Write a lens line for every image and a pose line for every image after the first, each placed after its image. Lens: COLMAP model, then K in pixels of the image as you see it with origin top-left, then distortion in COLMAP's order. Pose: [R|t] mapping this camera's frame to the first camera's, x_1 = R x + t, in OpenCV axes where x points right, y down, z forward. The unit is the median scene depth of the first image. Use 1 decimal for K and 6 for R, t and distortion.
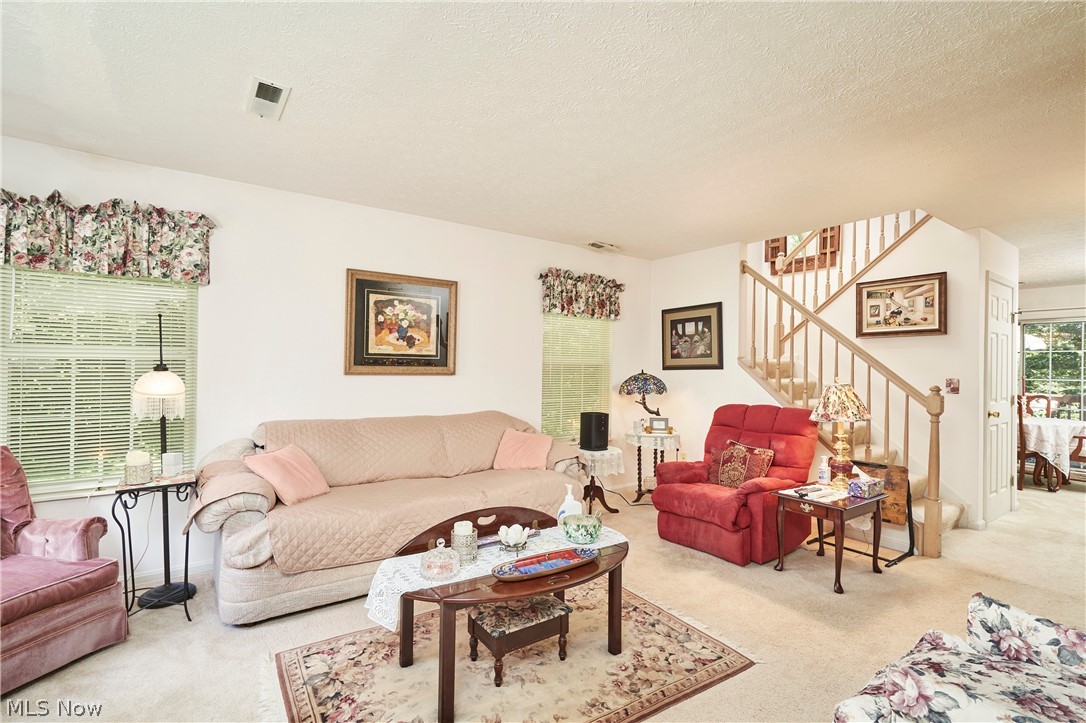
lens RADIAL K [[503.4, 0, 543.7], [0, 503.4, 363.4], [0, 0, 1]] dist [-0.014285, -0.000099]
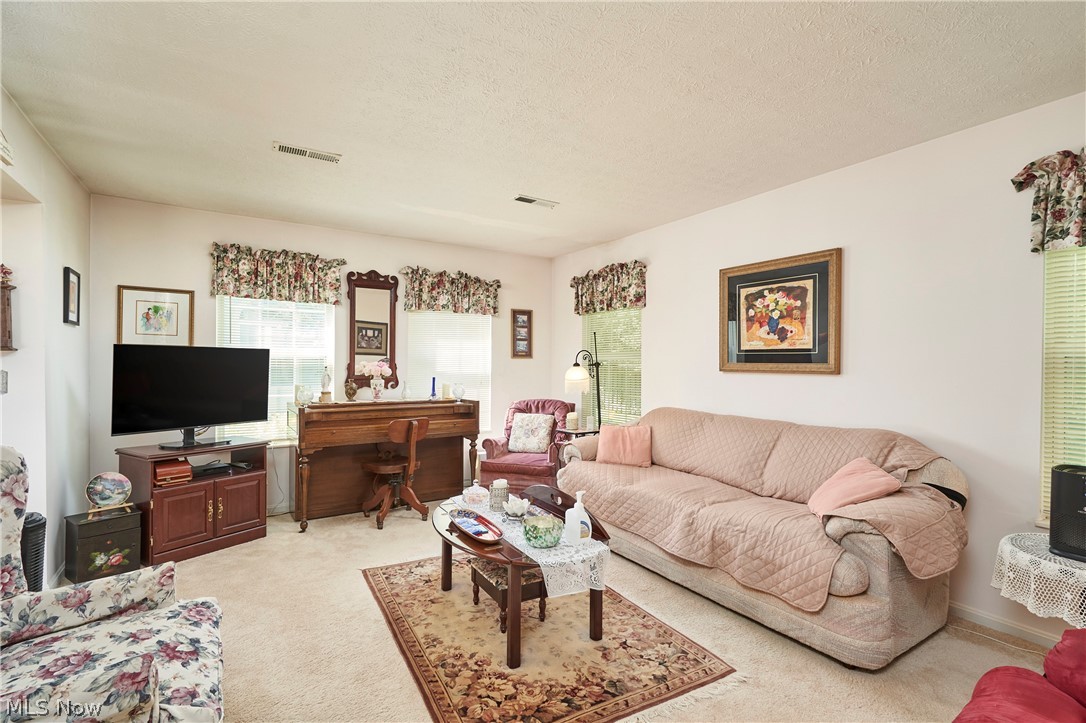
lens RADIAL K [[503.4, 0, 543.7], [0, 503.4, 363.4], [0, 0, 1]] dist [-0.014285, -0.000099]
pose [[-0.069241, -0.010363, -0.997546, 0.831787], [0.004336, 0.999933, -0.010689, 0.018670], [0.997591, -0.005065, -0.069192, 0.868826]]
